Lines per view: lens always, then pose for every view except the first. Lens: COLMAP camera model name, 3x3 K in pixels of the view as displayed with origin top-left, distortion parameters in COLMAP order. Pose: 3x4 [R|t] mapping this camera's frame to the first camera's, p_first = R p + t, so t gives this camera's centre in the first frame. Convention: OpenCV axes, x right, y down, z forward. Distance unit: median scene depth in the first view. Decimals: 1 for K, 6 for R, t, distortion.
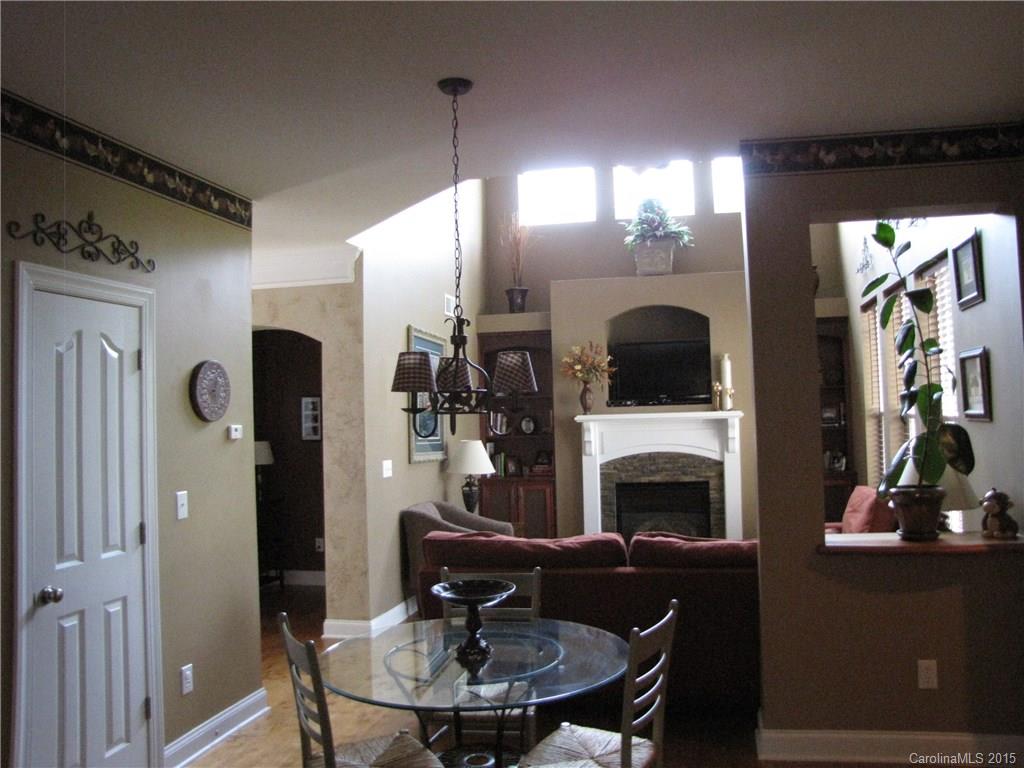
lens RADIAL K [[866.1, 0, 512.0], [0, 866.1, 384.0], [0, 0, 1]] dist [-0.201723, 0.168958]
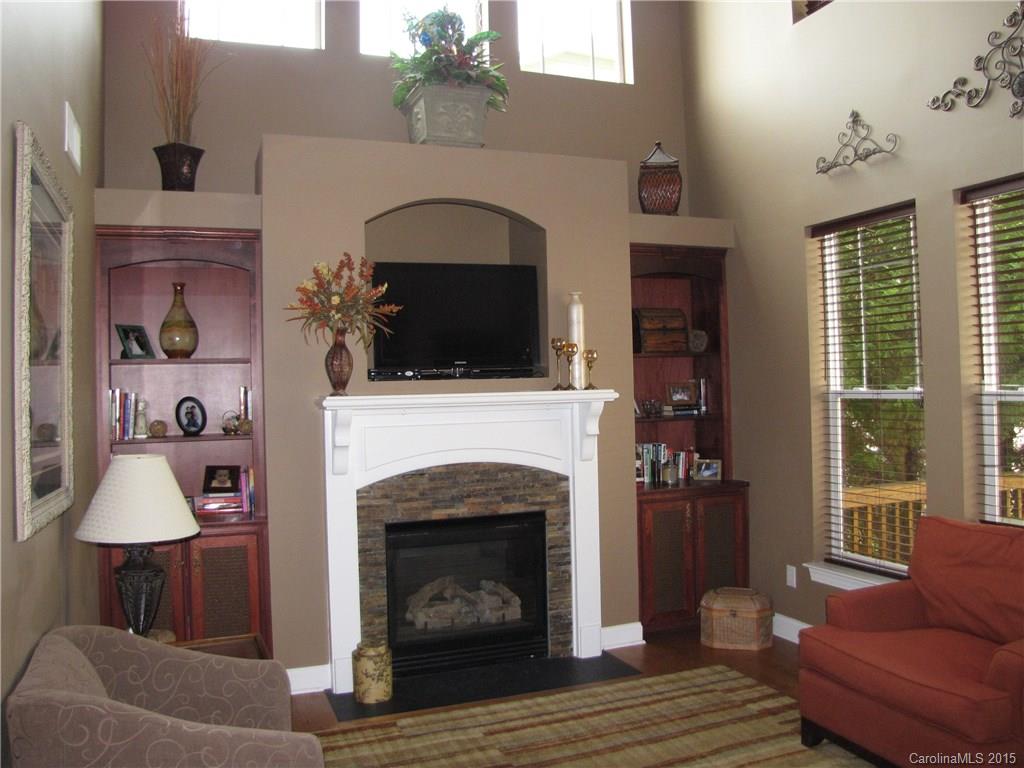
lens RADIAL K [[866.1, 0, 512.0], [0, 866.1, 384.0], [0, 0, 1]] dist [-0.201723, 0.168958]
pose [[0.823004, 0.009032, 0.567963, -0.118600], [-0.016440, 0.999833, 0.007922, 0.023202], [-0.567797, -0.015857, 0.823016, 0.523099]]
